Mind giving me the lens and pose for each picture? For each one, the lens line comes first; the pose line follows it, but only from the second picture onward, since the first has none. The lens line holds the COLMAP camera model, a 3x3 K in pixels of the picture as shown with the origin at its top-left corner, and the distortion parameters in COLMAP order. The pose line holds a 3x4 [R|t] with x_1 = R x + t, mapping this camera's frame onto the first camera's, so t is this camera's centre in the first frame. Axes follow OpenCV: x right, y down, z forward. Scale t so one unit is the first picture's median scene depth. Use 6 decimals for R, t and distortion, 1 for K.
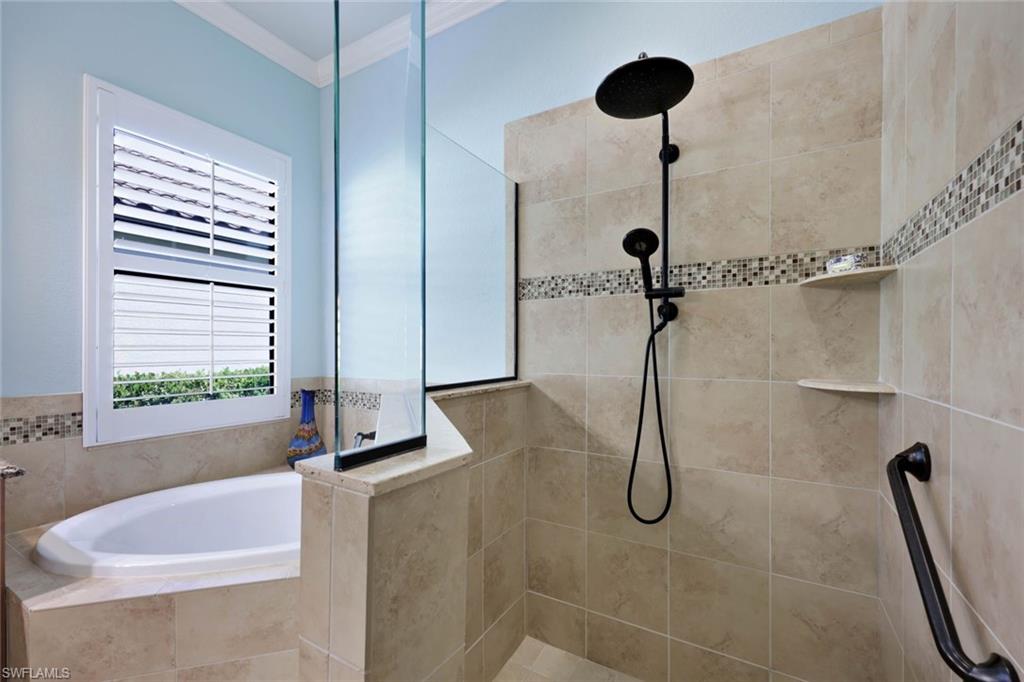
lens RADIAL K [[413.1, 0, 511.9], [0, 413.1, 350.5], [0, 0, 1]] dist [-0.000669, -0.000092]
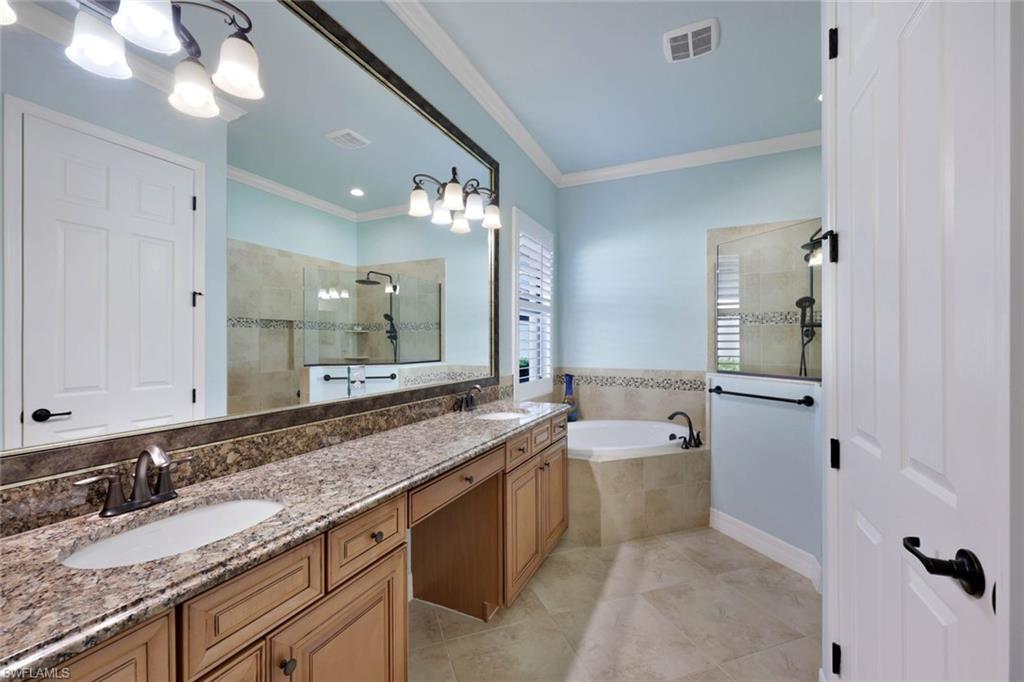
lens RADIAL K [[407.6, 0, 512.0], [0, 407.6, 341.0], [0, 0, 1]] dist [-0.000746, 0.000028]
pose [[0.996809, -0.002579, 0.079780, -1.195089], [0.002969, 0.999984, -0.004771, -0.047306], [-0.079767, 0.004993, 0.996801, -0.867963]]
